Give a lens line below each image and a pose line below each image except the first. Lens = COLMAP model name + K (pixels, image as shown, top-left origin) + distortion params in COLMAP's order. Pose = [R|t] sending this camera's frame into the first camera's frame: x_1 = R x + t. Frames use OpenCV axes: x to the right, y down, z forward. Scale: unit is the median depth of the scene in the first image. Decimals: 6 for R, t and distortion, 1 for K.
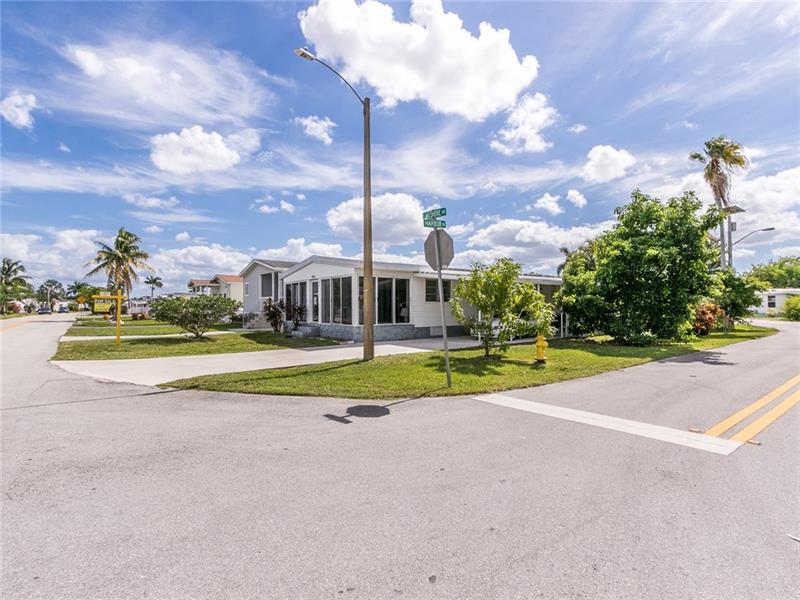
lens RADIAL K [[414.4, 0, 403.0], [0, 414.4, 301.6], [0, 0, 1]] dist [0.000247, -0.000136]
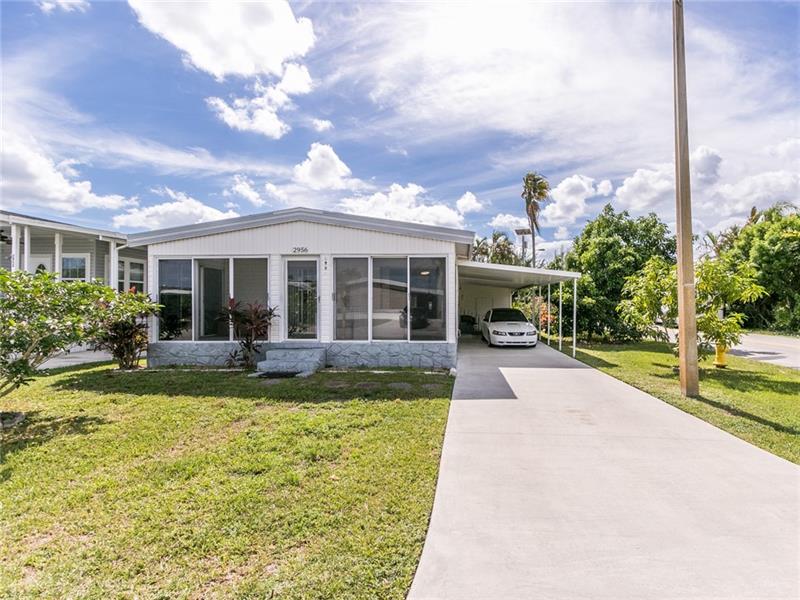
lens RADIAL K [[414.4, 0, 426.9], [0, 414.4, 301.6], [0, 0, 1]] dist [0.000247, -0.000136]
pose [[0.632154, 0.009825, 0.774780, -0.123703], [-0.009453, 0.999943, -0.004967, 0.000947], [-0.774785, -0.004184, 0.632211, 0.135899]]
